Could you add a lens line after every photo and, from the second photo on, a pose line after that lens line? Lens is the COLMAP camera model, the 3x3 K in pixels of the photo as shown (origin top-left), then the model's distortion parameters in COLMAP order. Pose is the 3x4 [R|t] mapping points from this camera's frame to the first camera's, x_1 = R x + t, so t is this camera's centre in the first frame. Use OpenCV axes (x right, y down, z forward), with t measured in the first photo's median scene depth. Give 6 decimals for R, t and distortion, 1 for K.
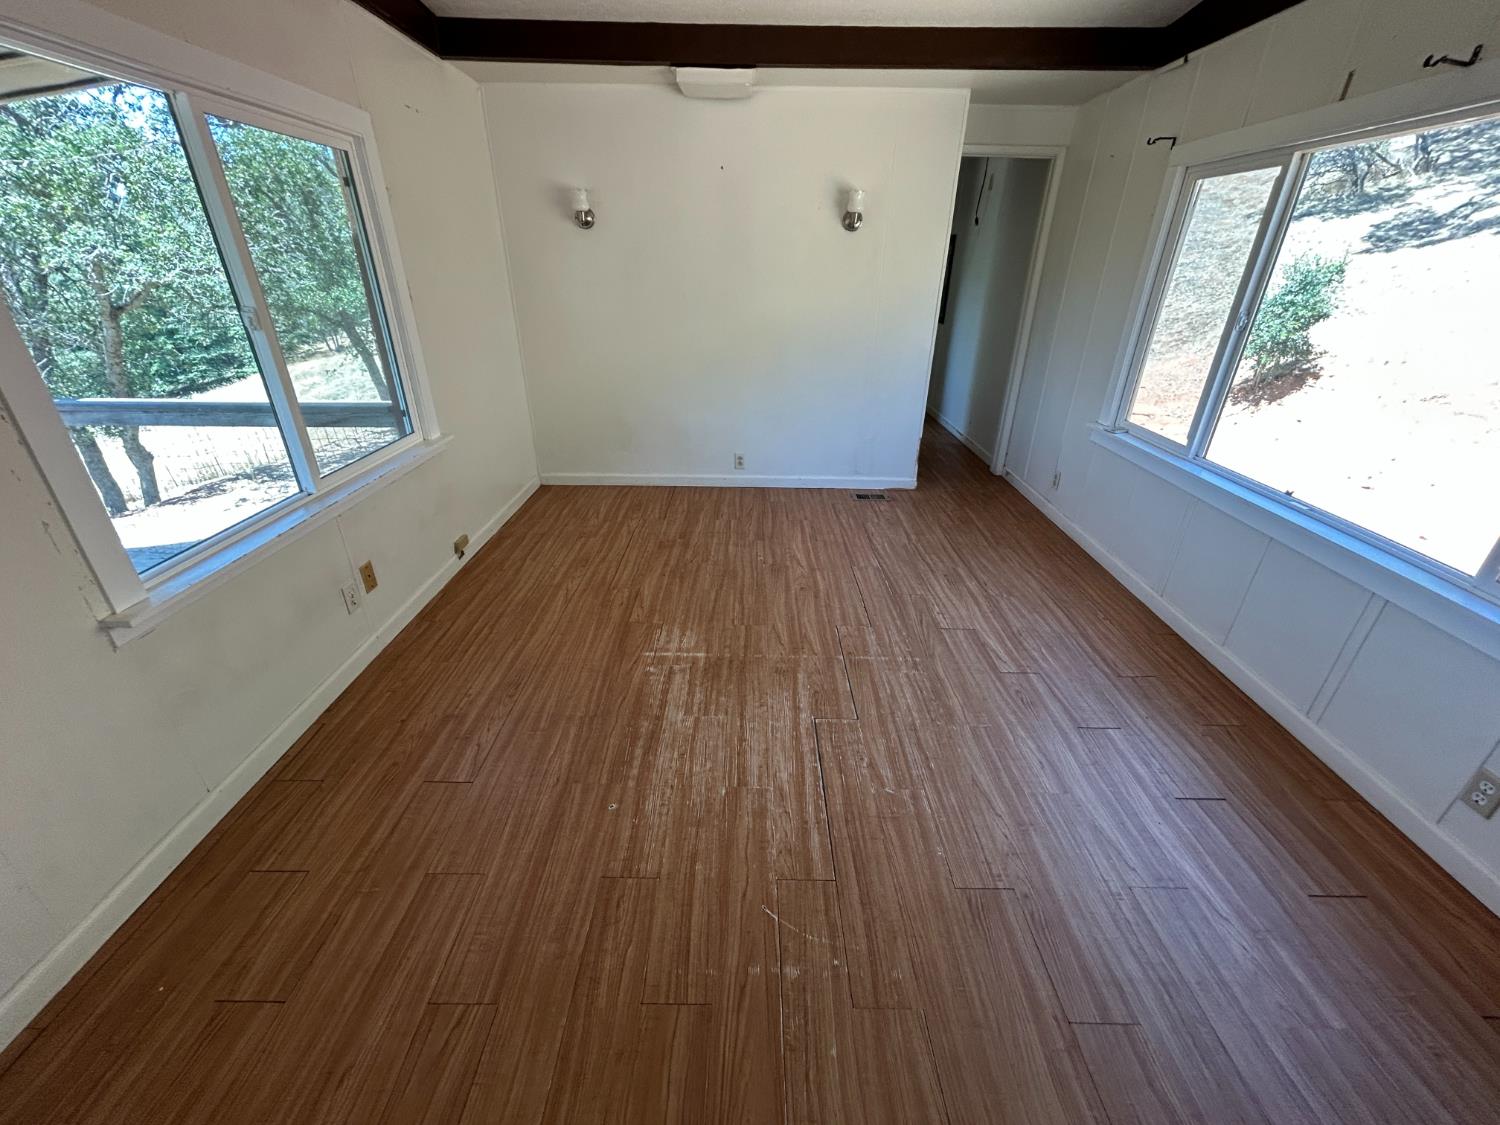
lens RADIAL K [[609.2, 0, 750.4], [0, 609.2, 559.9], [0, 0, 1]] dist [0.002216, 0.001847]
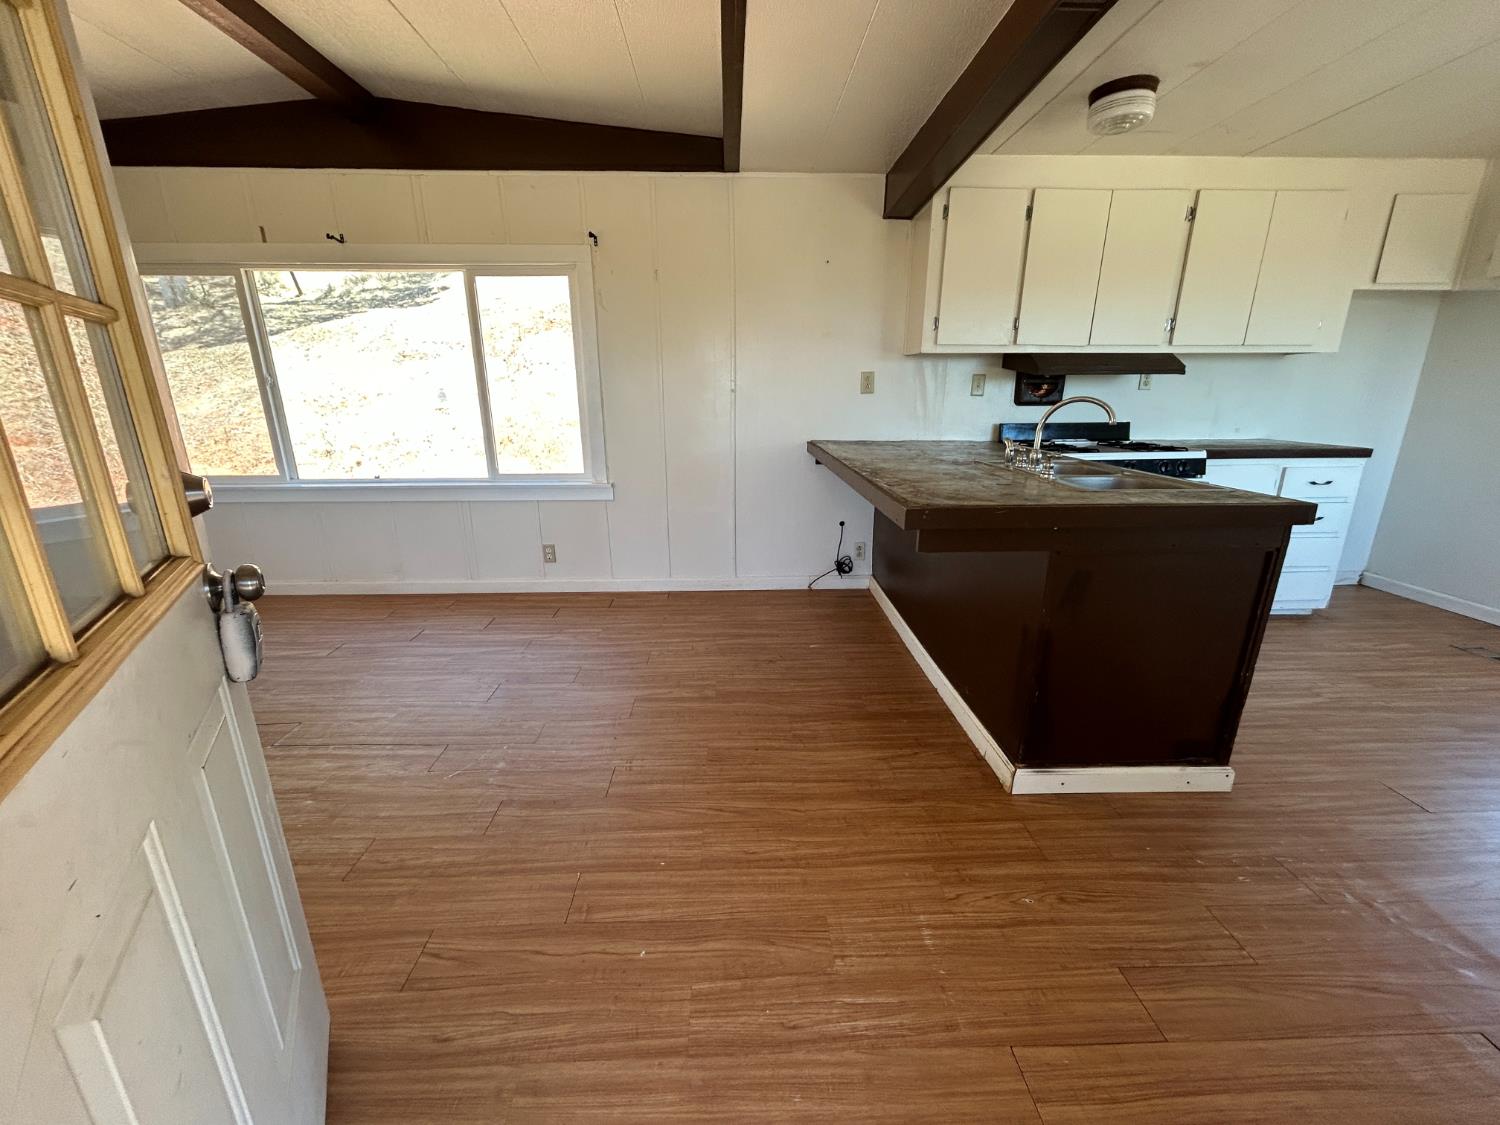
lens RADIAL K [[609.2, 0, 751.7], [0, 609.2, 563.5], [0, 0, 1]] dist [0.002216, 0.001847]
pose [[-0.036490, -0.296493, 0.954338, -0.860393], [0.449441, 0.848075, 0.280664, 0.086543], [-0.892565, 0.439160, 0.102310, 0.068174]]
